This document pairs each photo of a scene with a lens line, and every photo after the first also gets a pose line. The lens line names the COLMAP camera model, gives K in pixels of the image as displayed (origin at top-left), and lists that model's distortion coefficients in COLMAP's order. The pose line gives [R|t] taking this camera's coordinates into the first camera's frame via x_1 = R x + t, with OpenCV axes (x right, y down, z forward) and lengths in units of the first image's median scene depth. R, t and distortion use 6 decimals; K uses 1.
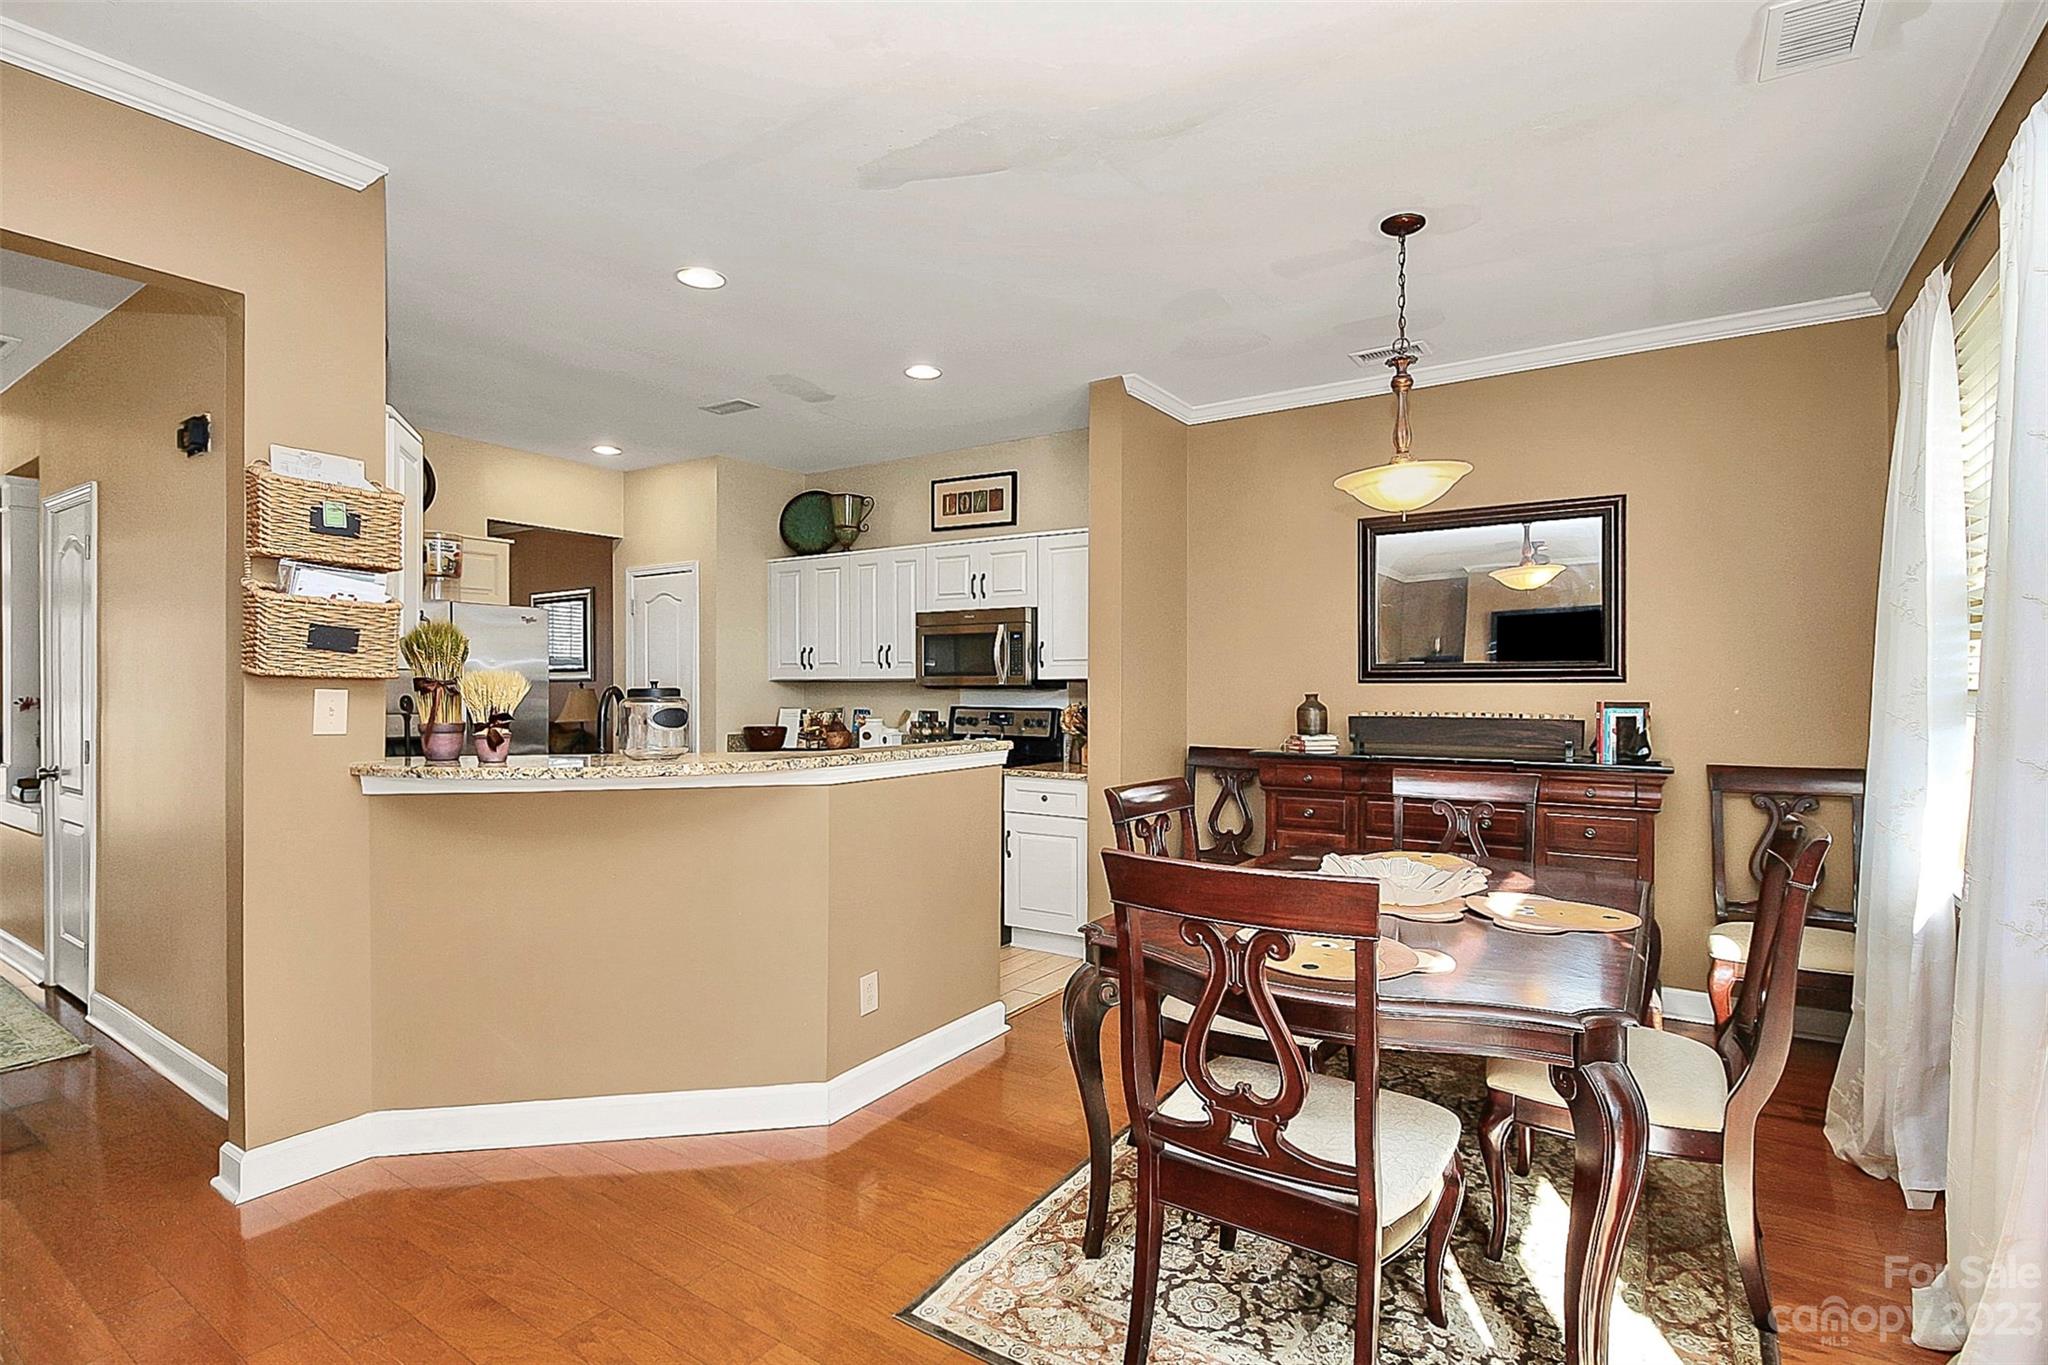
lens RADIAL K [[970.7, 0, 1024.0], [0, 970.7, 682.5], [0, 0, 1]] dist [-0.002116, -0.001015]
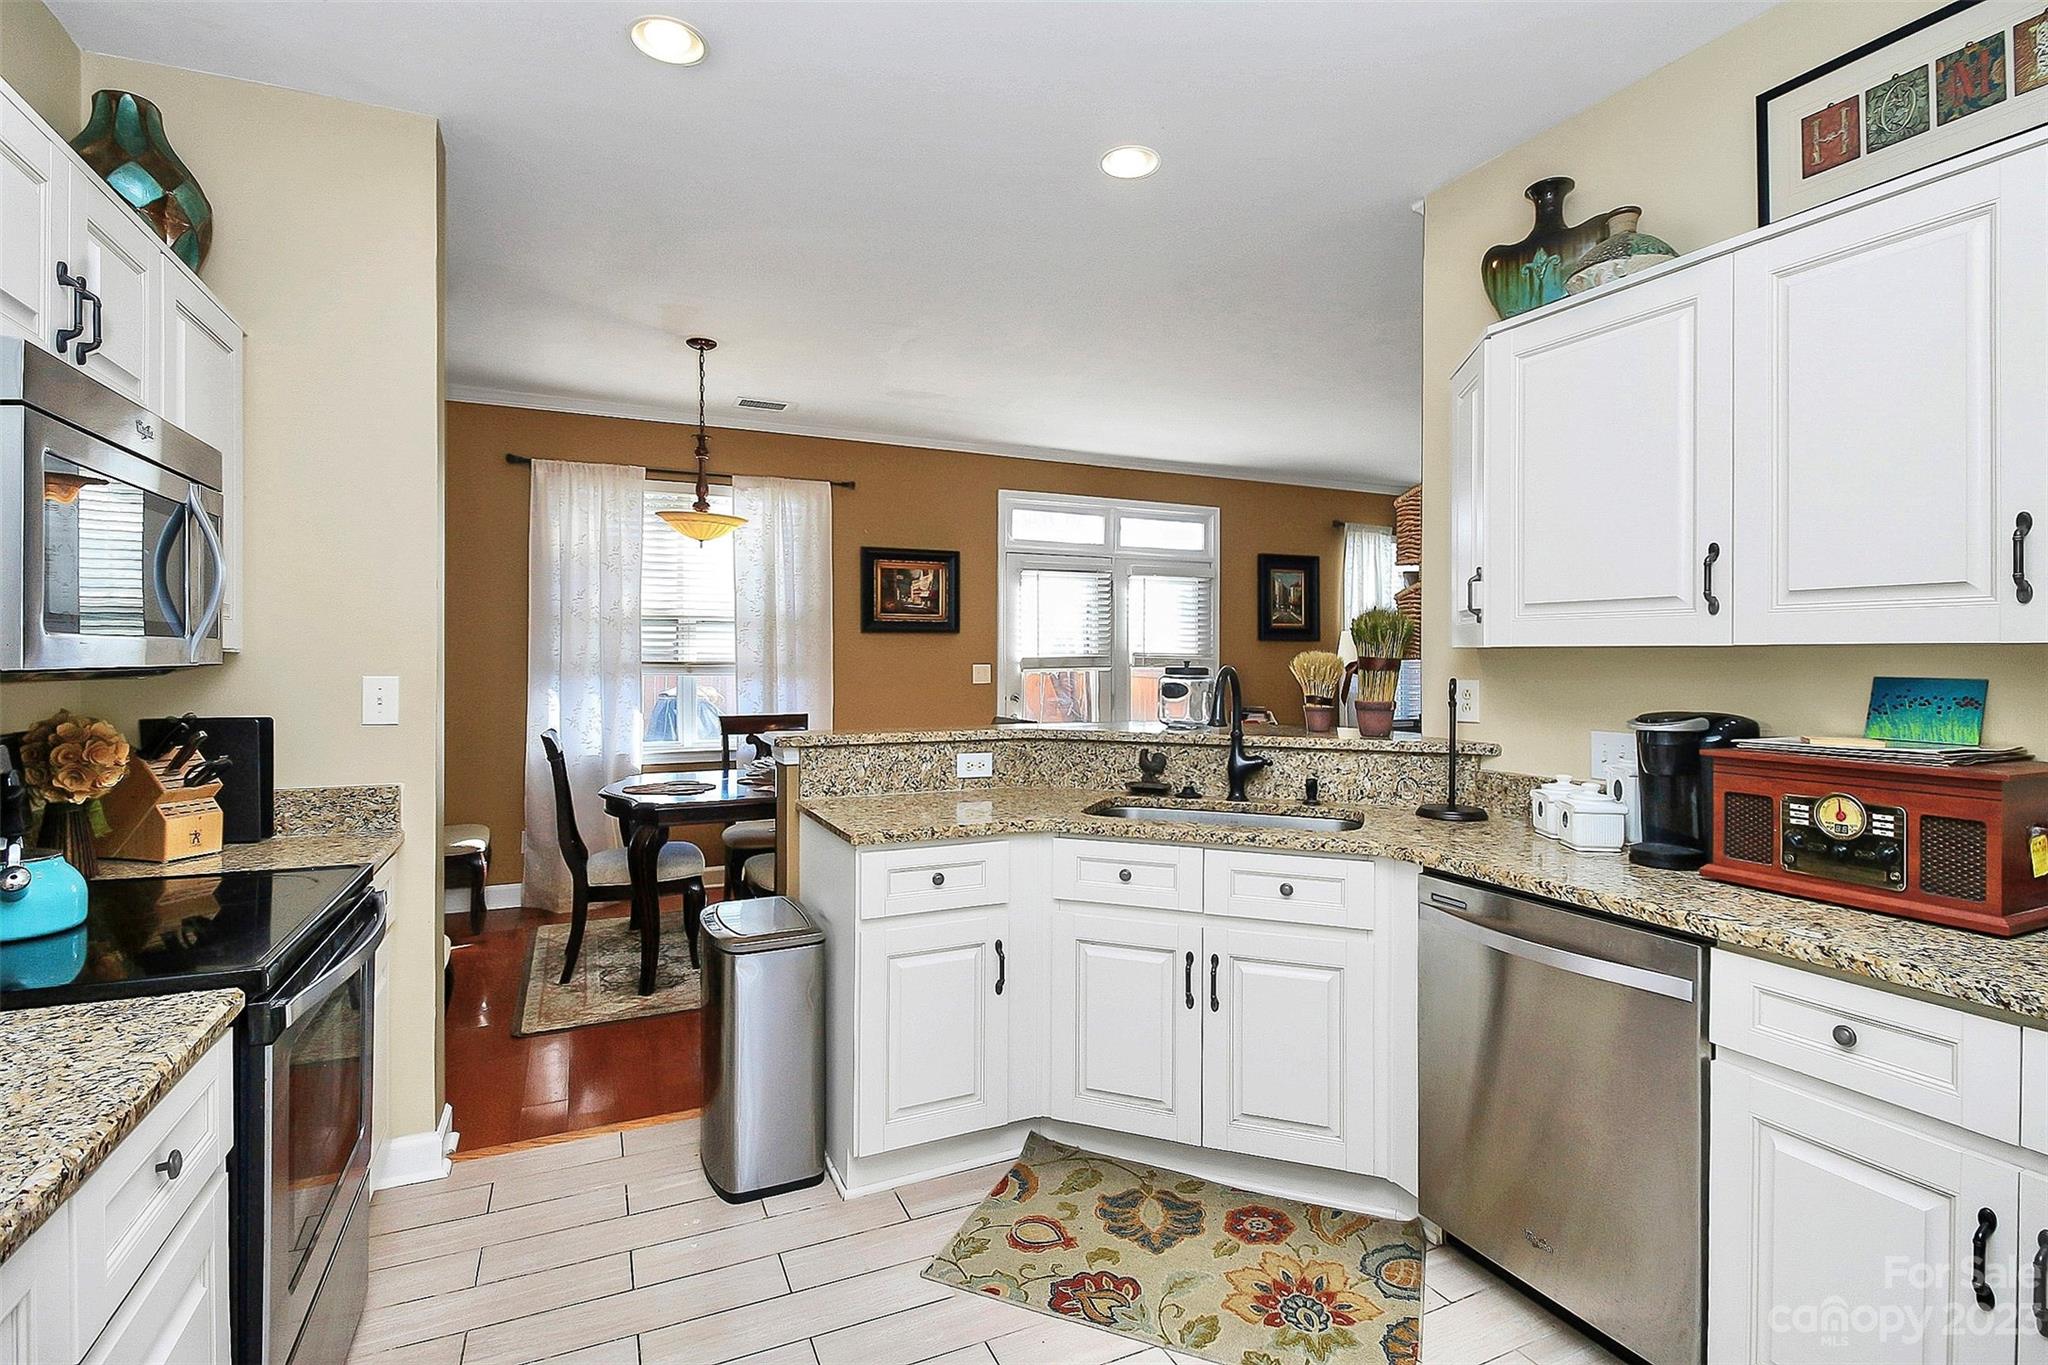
lens RADIAL K [[964.7, 0, 1027.7], [0, 964.7, 656.8], [0, 0, 1]] dist [0.002259, -0.010801]
pose [[-0.852949, -0.003225, 0.521984, -0.484630], [-0.005498, 0.999981, -0.002806, -0.001113], [-0.521965, -0.005263, -0.852950, 1.224446]]
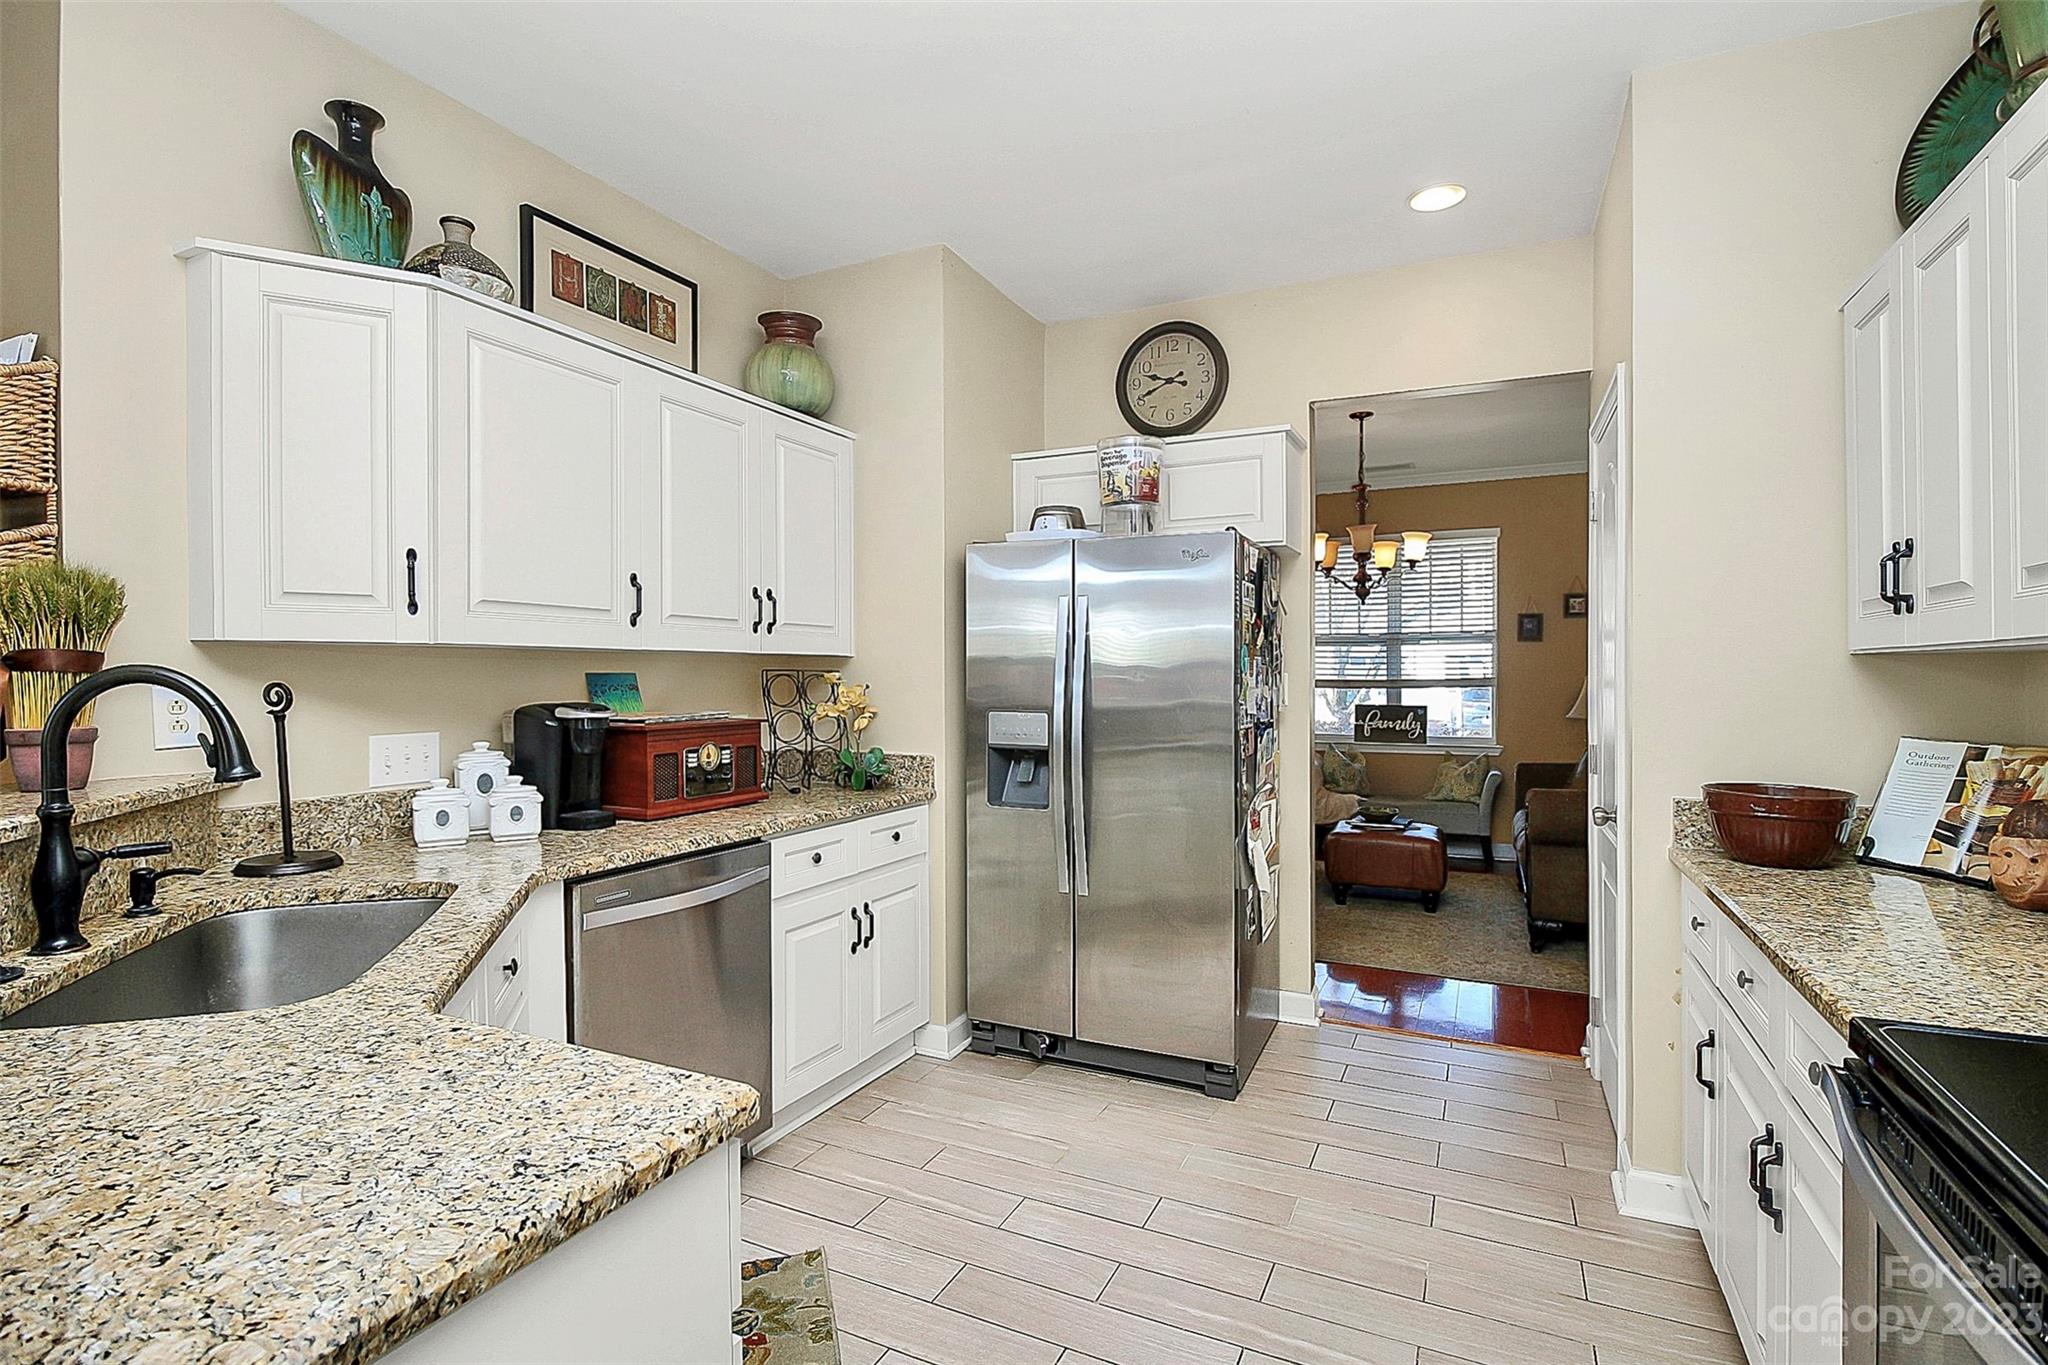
lens RADIAL K [[989.6, 0, 991.6], [0, 989.6, 677.1], [0, 0, 1]] dist [-0.001720, -0.000484]
pose [[0.115757, 0.002797, -0.993274, 0.047831], [0.002483, 0.999992, 0.003105, 0.005772], [0.993274, -0.002826, 0.115749, 0.872238]]
